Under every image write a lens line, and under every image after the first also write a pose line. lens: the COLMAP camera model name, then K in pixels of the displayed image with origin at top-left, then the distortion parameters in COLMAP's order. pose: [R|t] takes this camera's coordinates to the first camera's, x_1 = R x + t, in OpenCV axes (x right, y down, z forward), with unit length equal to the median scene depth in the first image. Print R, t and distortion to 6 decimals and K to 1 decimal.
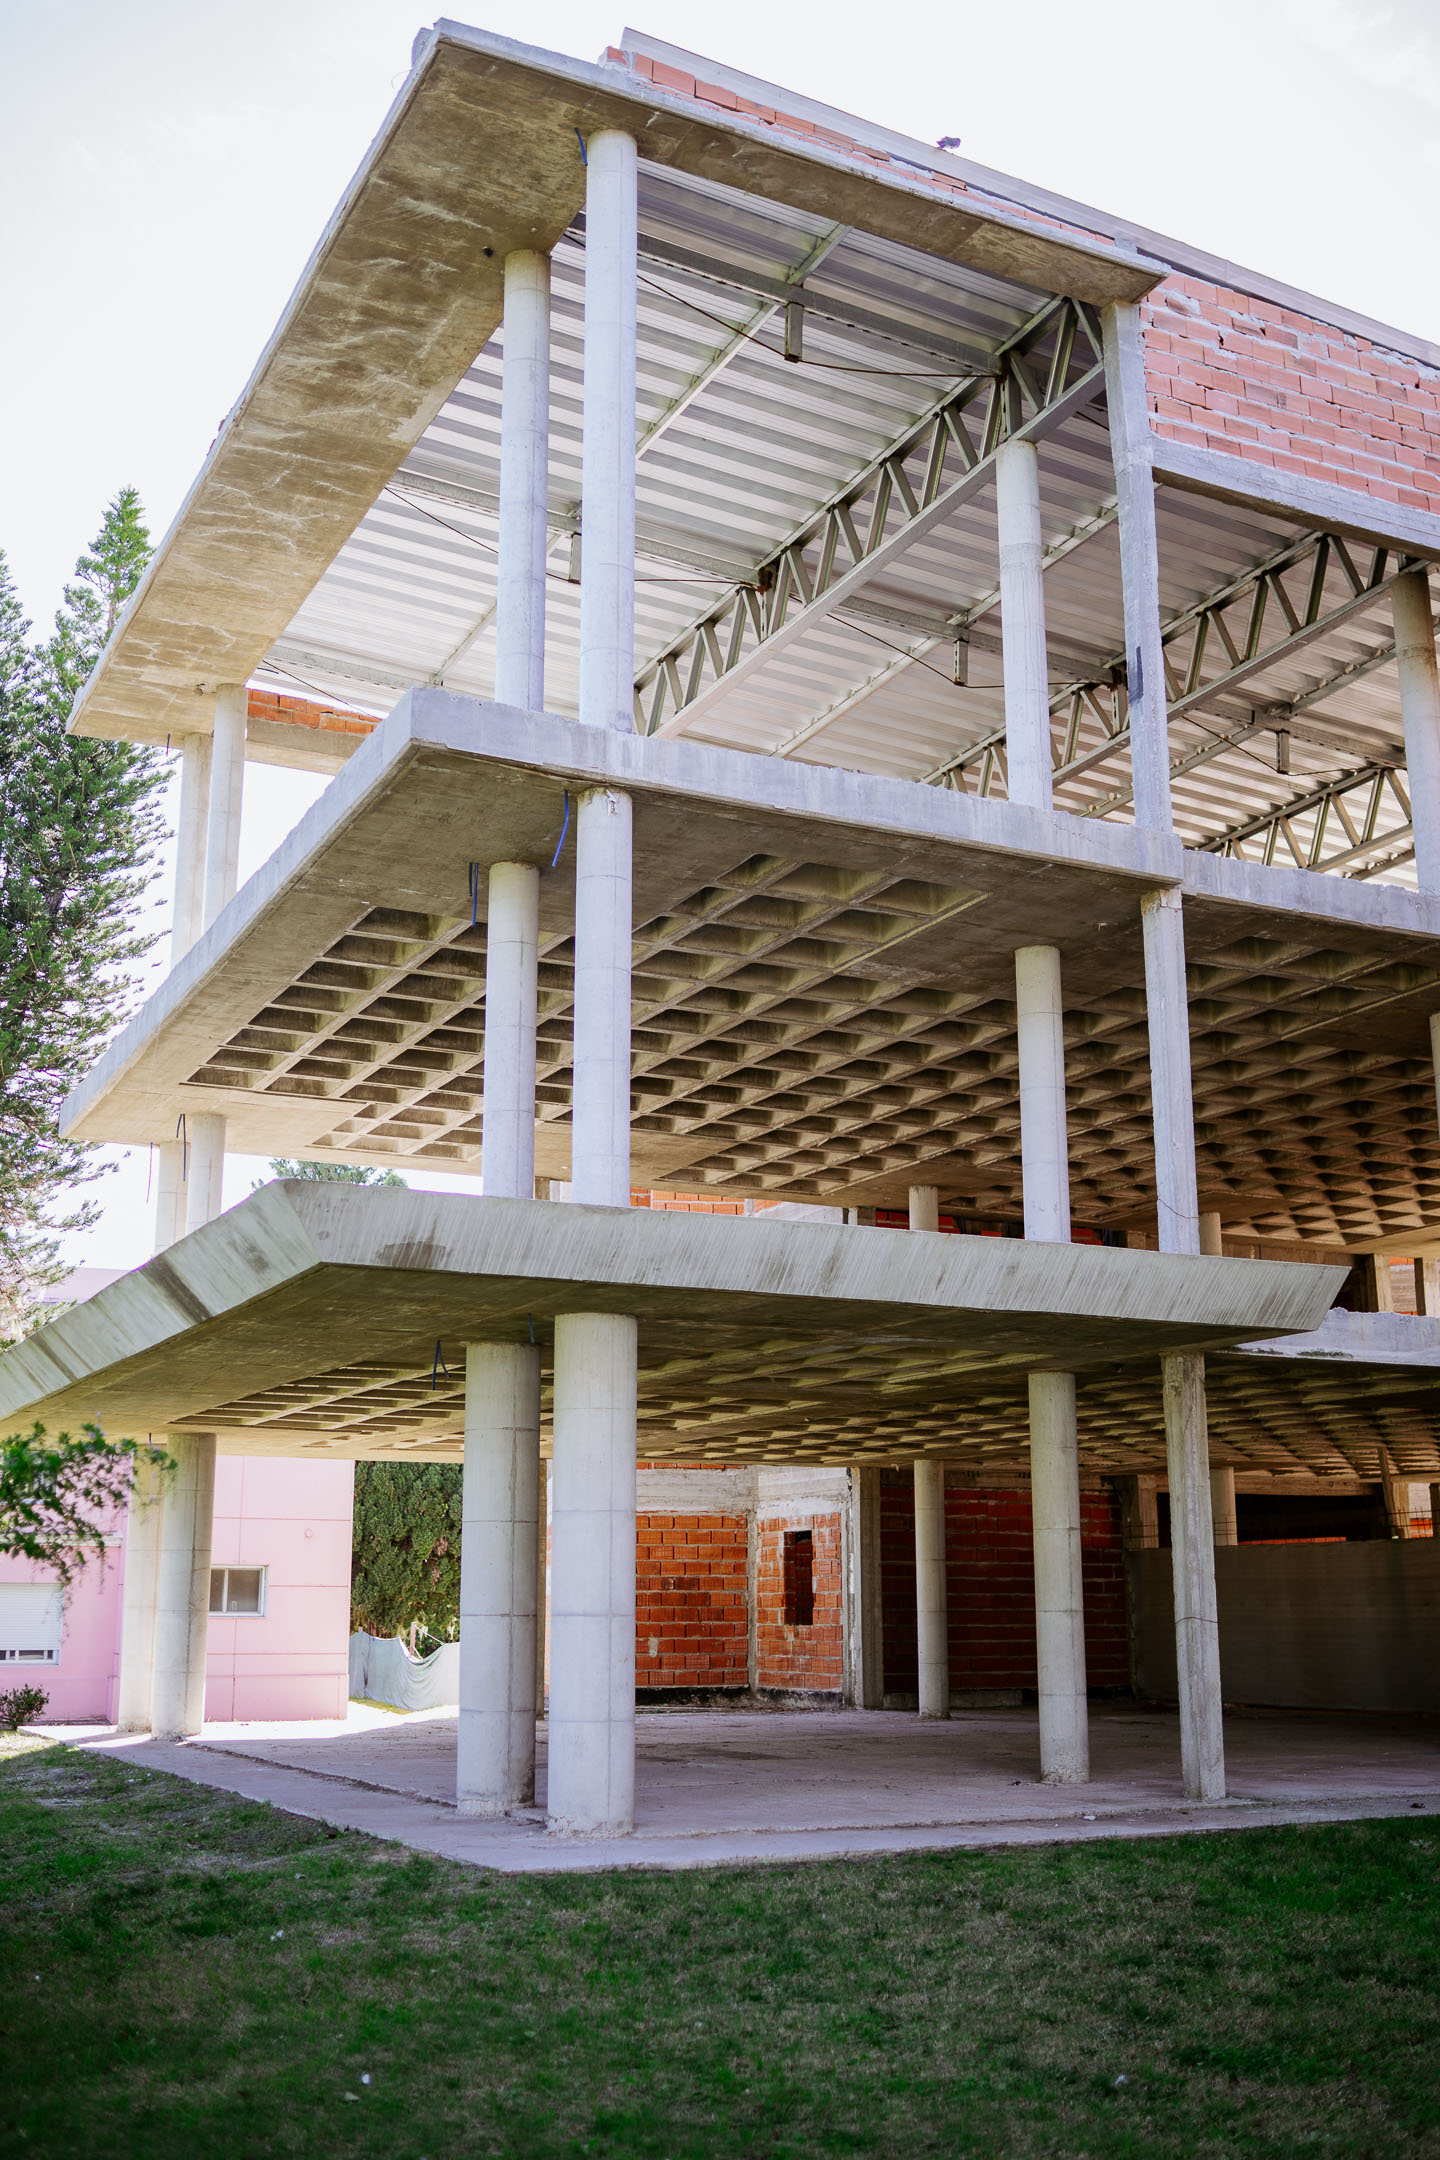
lens RADIAL K [[2062.9, 0, 712.9], [0, 2062.9, 1072.4], [0, 0, 1]] dist [-0.043206, 0.000000]
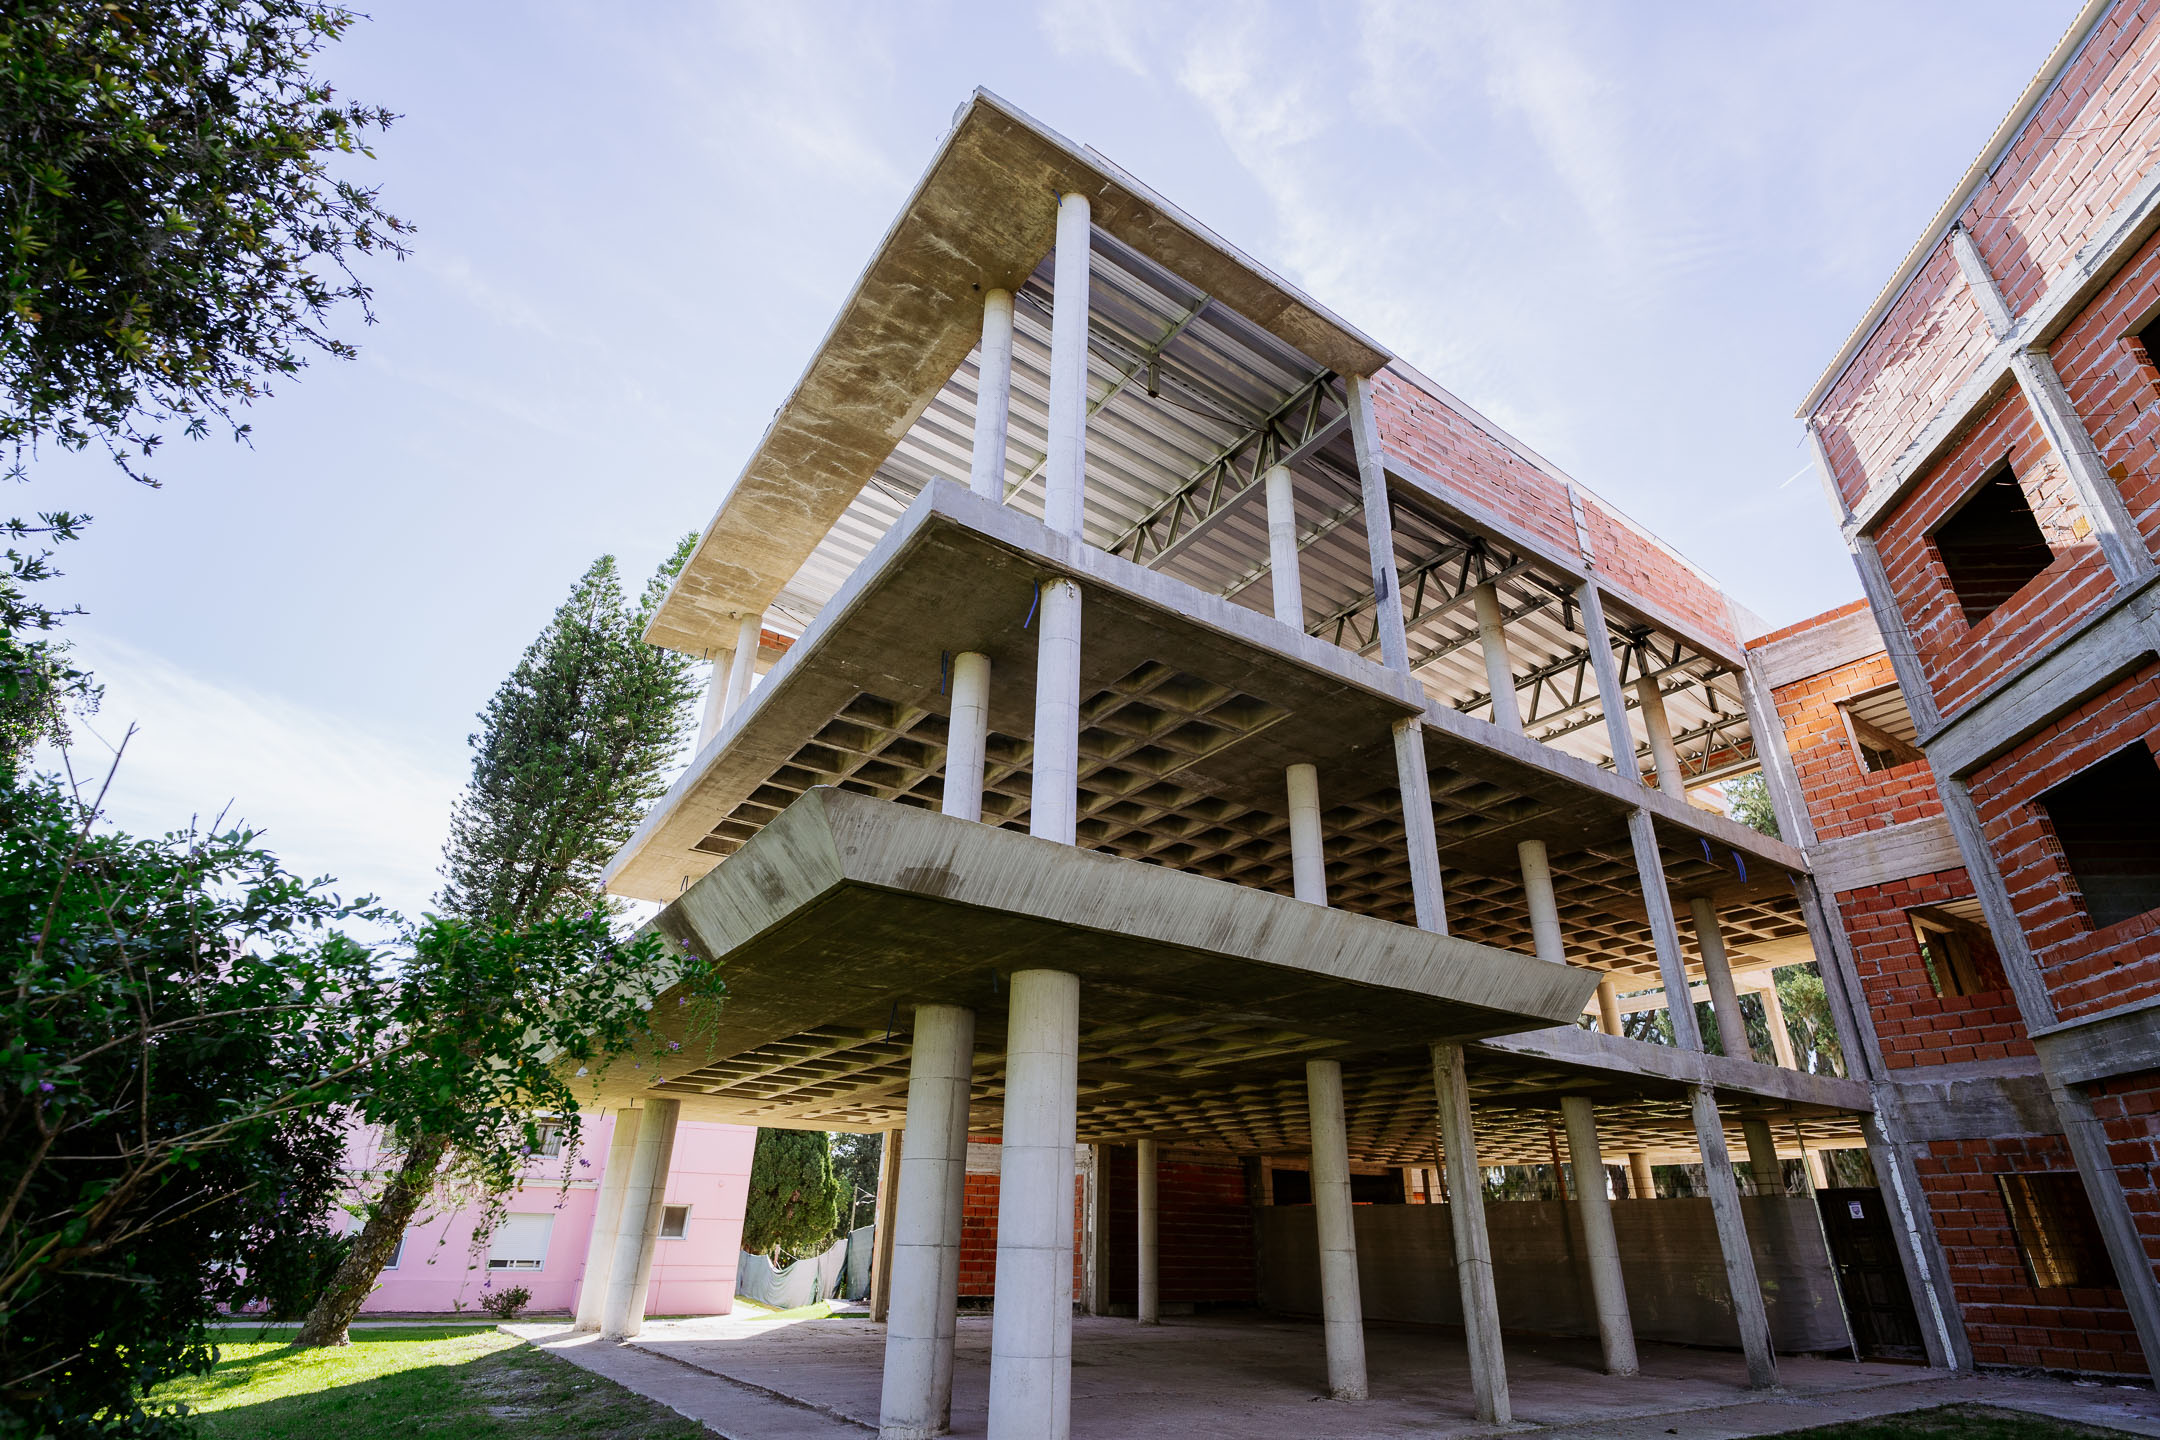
lens RADIAL K [[1028.6, 0, 1085.6], [0, 1028.6, 716.6], [0, 0, 1]] dist [-0.000615, -0.005157]
pose [[0.990854, 0.077879, 0.110195, -0.083680], [-0.052425, 0.974666, -0.217437, 0.075317], [-0.124337, 0.209671, 0.969834, 0.289445]]
